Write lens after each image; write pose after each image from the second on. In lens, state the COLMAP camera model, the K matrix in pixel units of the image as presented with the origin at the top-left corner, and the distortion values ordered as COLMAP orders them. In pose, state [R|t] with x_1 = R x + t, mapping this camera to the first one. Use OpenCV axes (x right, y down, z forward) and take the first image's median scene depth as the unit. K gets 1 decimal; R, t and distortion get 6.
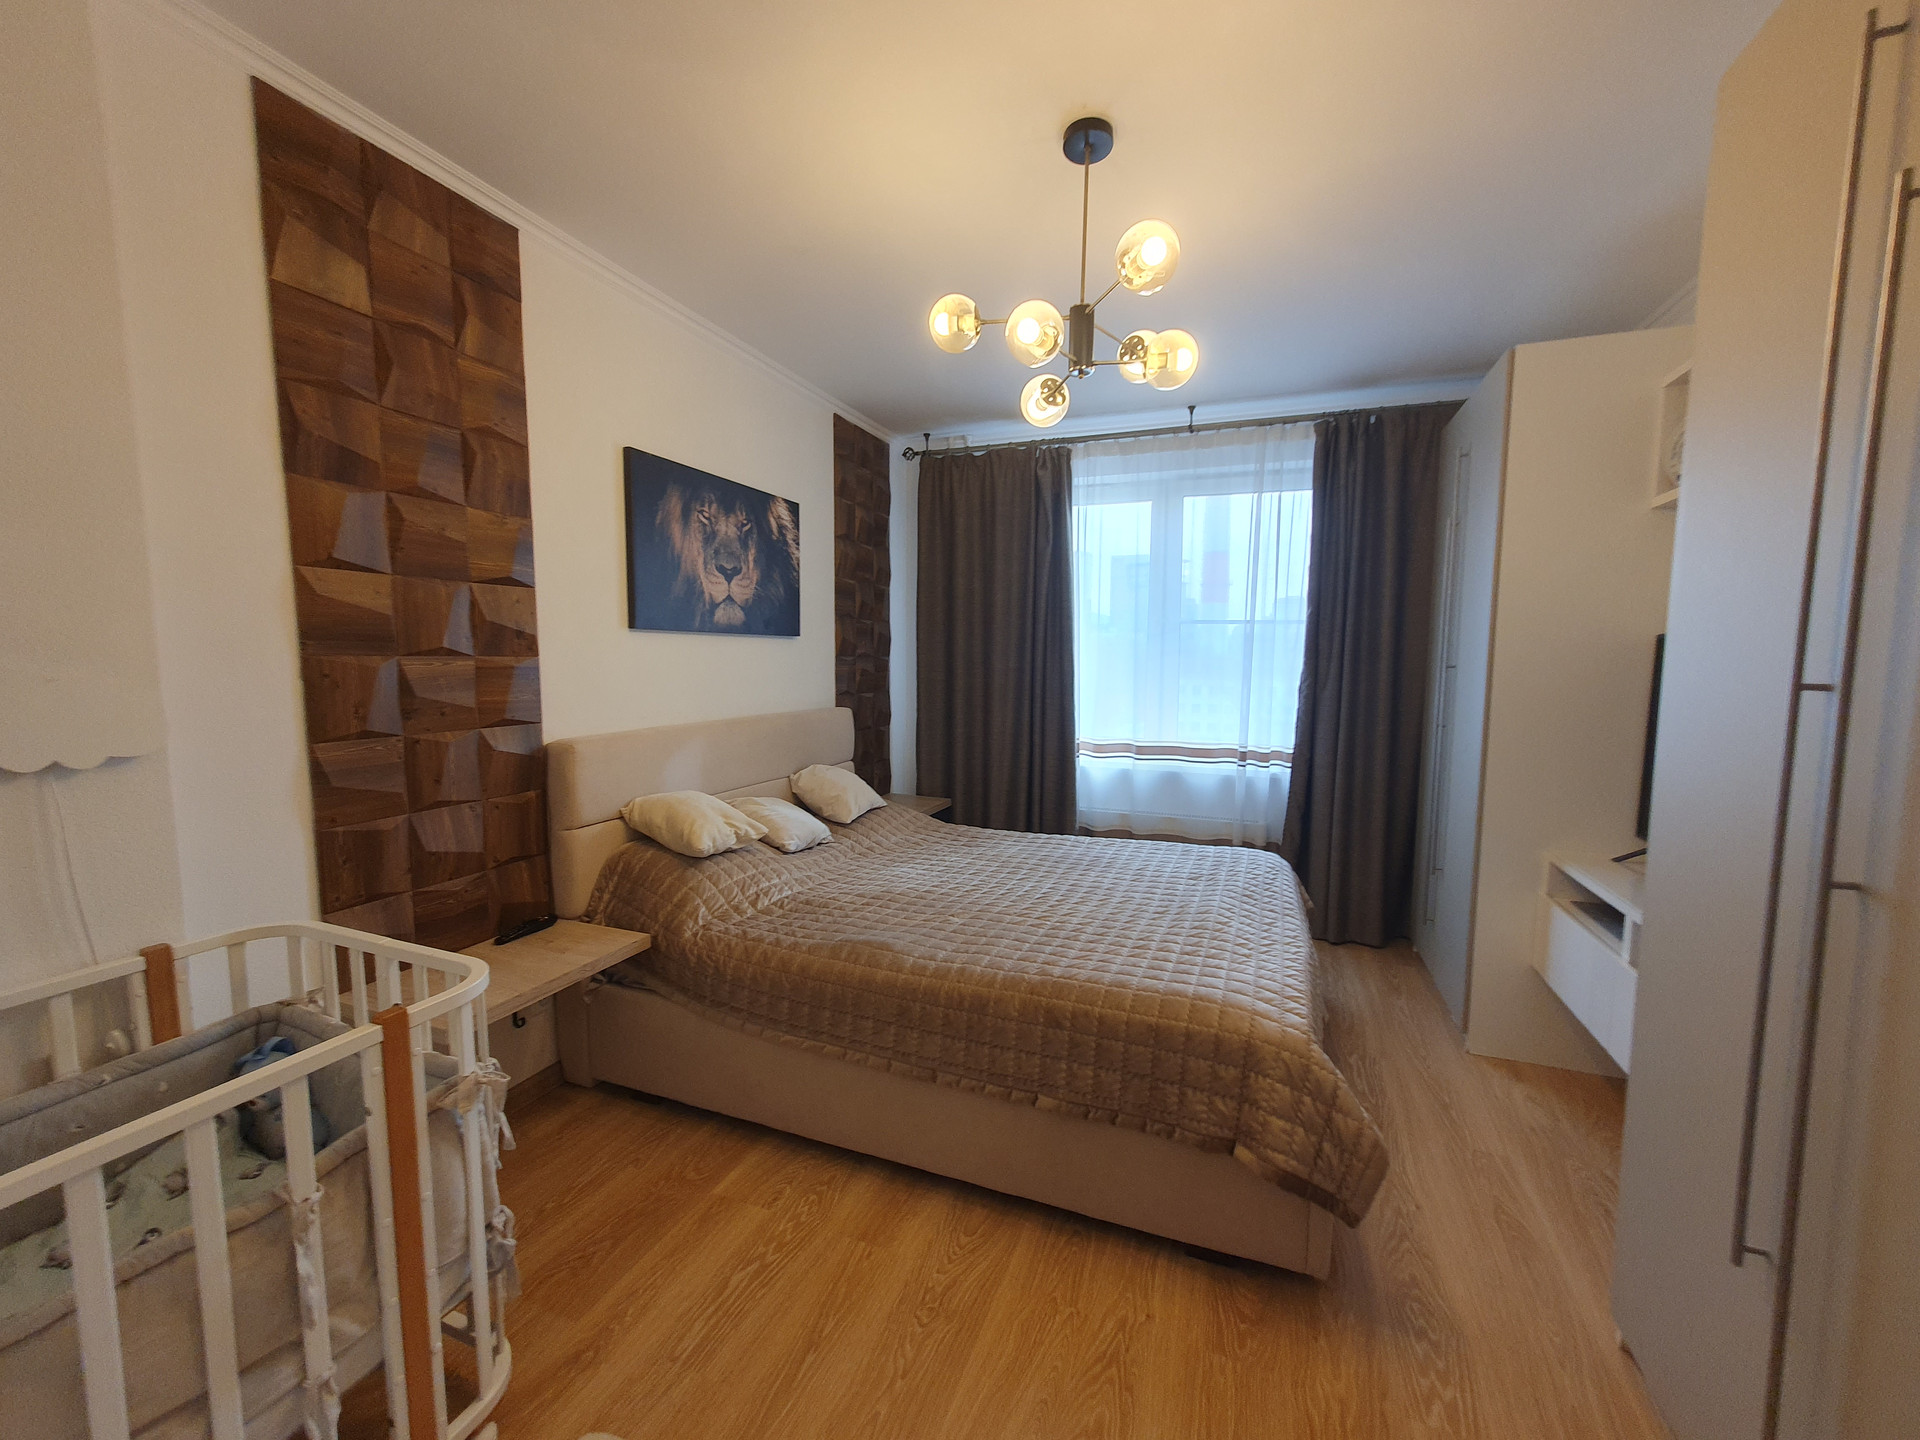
lens RADIAL K [[755.0, 0, 955.8], [0, 755.0, 722.3], [0, 0, 1]] dist [-0.005363, -0.000096]
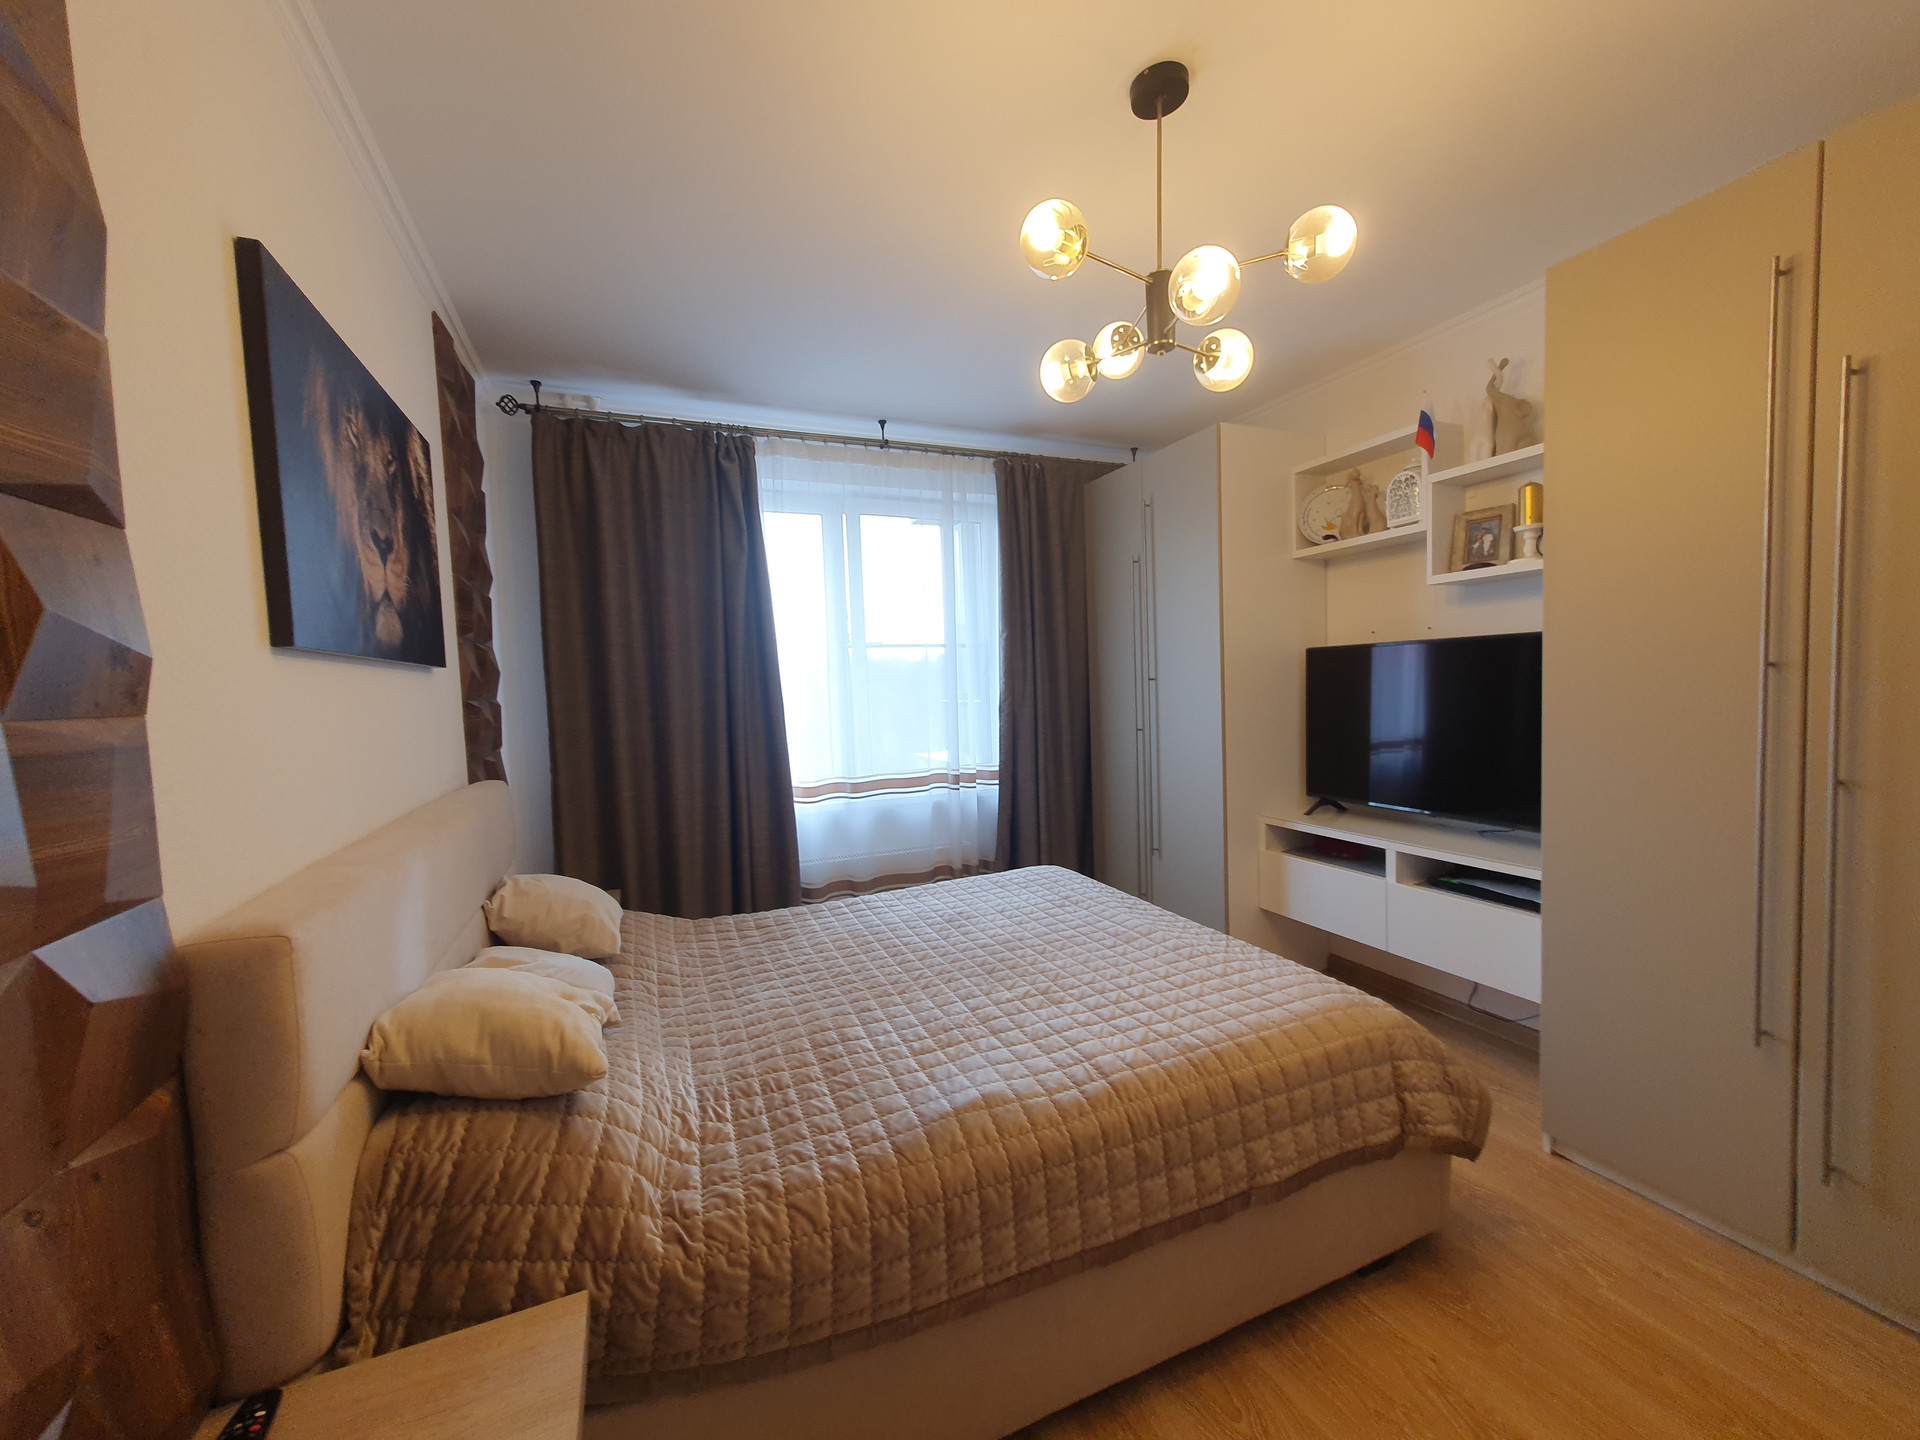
lens RADIAL K [[755.0, 0, 964.3], [0, 755.0, 728.0], [0, 0, 1]] dist [-0.005363, -0.000096]
pose [[0.706555, -0.073662, 0.703814, -0.318275], [0.100453, 0.994936, 0.003287, -0.025914], [-0.700492, 0.068378, 0.710377, 0.280159]]
